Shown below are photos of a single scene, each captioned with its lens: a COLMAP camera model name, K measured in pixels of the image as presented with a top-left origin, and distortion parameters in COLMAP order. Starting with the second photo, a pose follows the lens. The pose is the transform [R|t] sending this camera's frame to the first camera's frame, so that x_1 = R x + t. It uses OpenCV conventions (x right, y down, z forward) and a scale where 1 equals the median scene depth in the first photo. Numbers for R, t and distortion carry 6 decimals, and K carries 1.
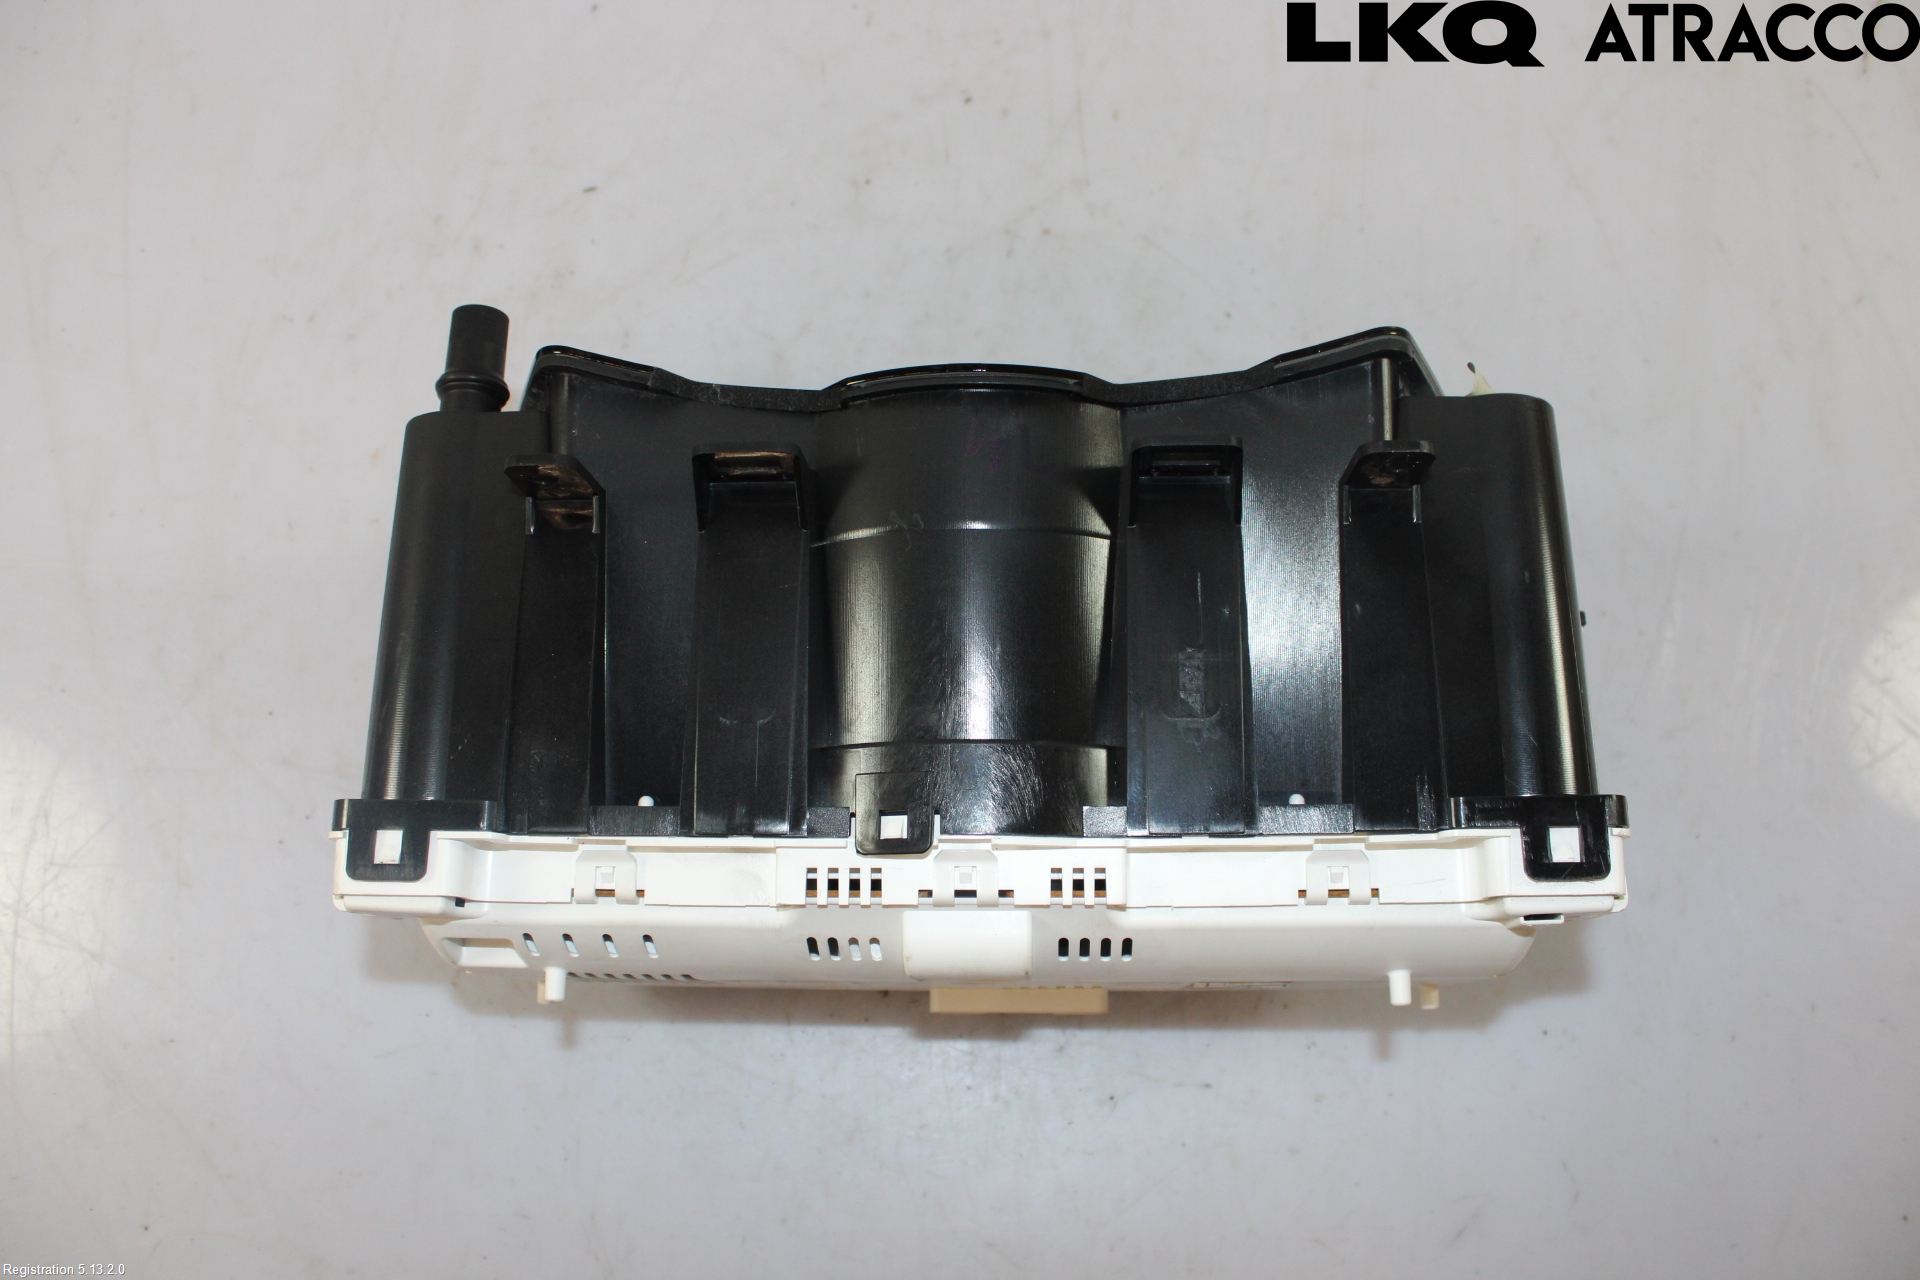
lens RADIAL K [[1596.2, 0, 958.6], [0, 1596.2, 633.3], [0, 0, 1]] dist [-0.104681, 0.071600]
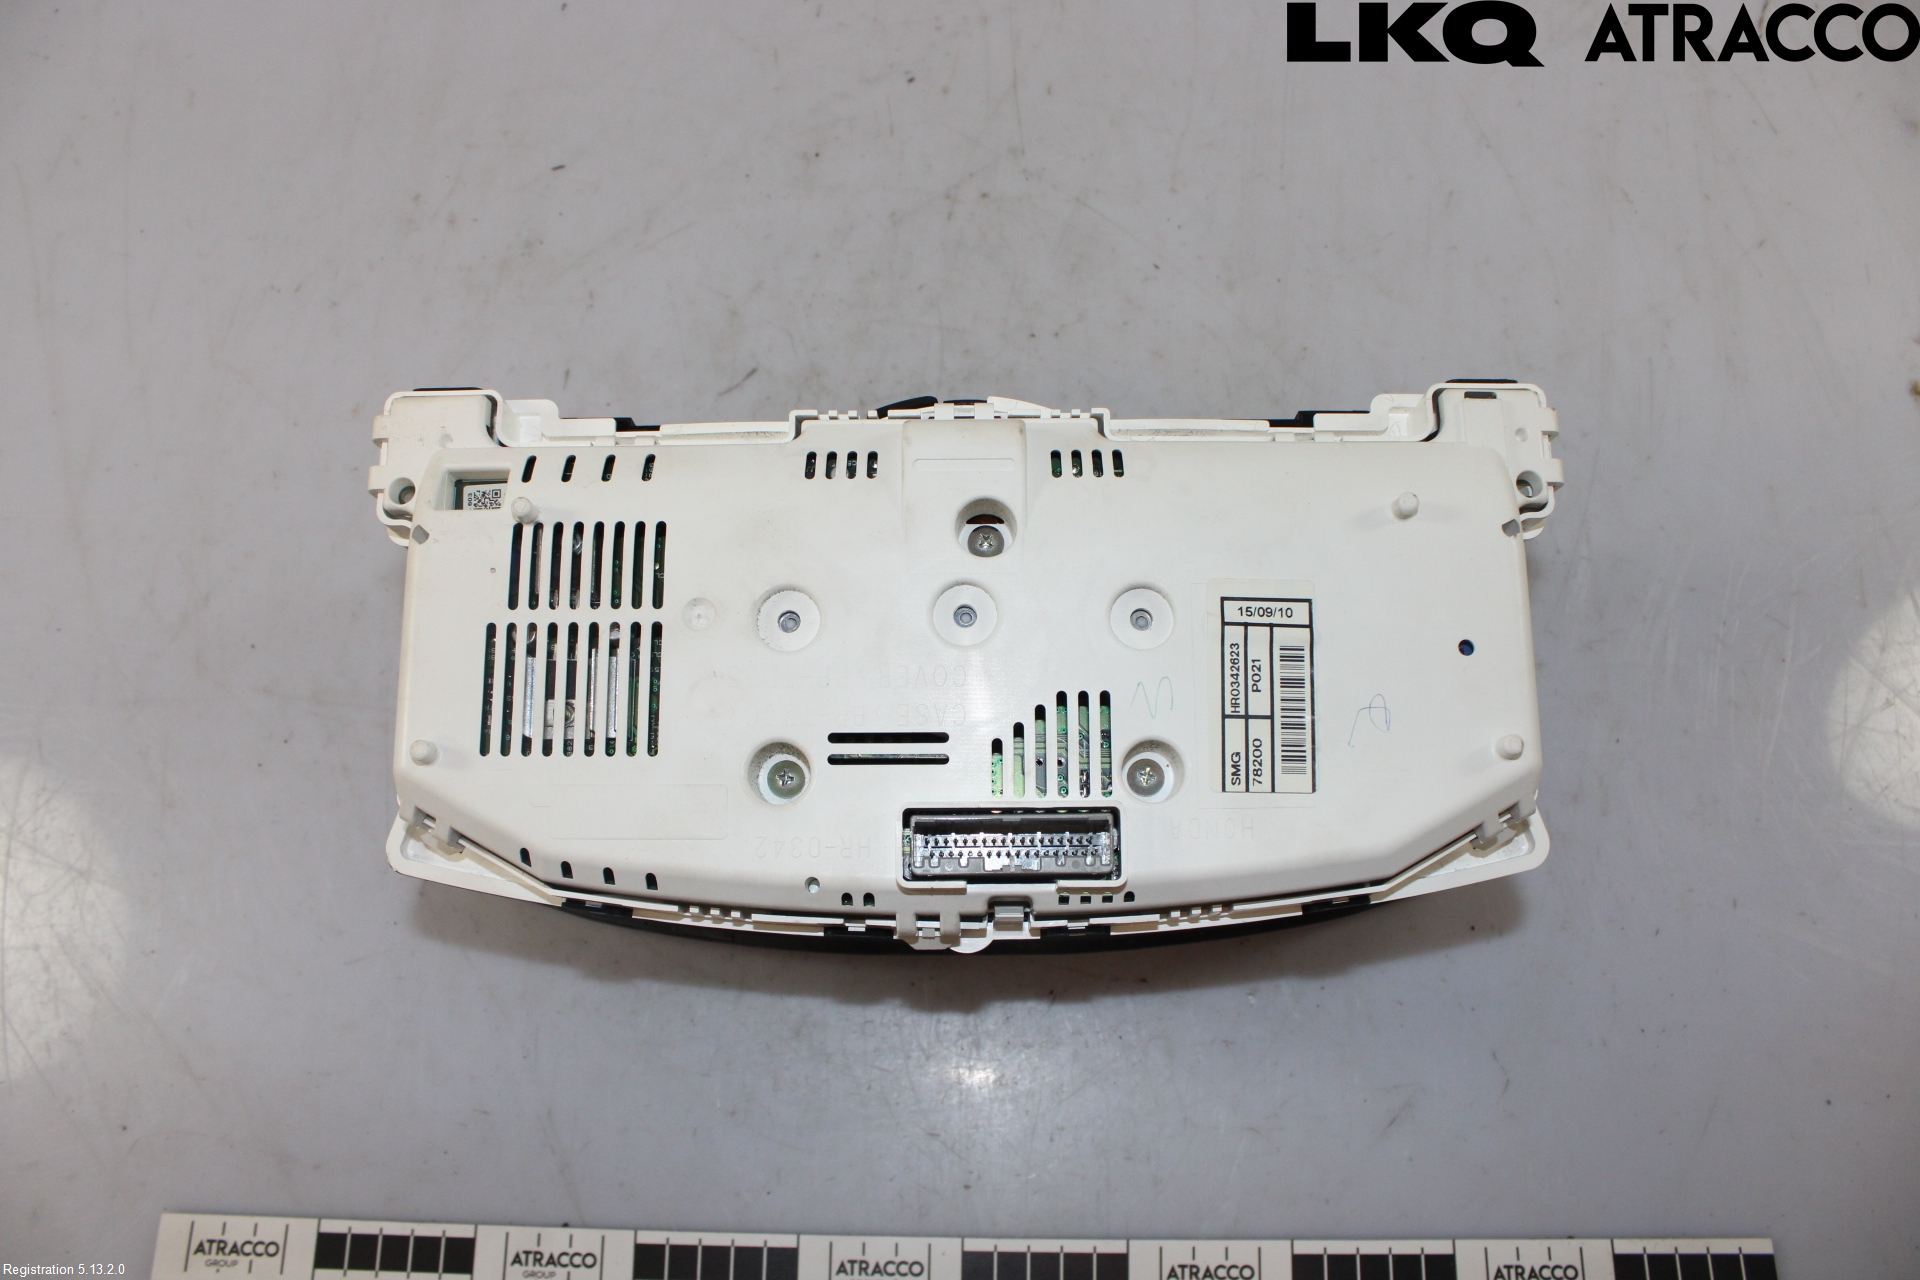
lens RADIAL K [[1596.2, 0, 963.9], [0, 1596.2, 645.5], [0, 0, 1]] dist [-0.104681, 0.071600]
pose [[0.999762, -0.017354, -0.013254, 0.051180], [0.016578, 0.998259, -0.056608, 0.109653], [0.014213, 0.056375, 0.998309, -0.045087]]
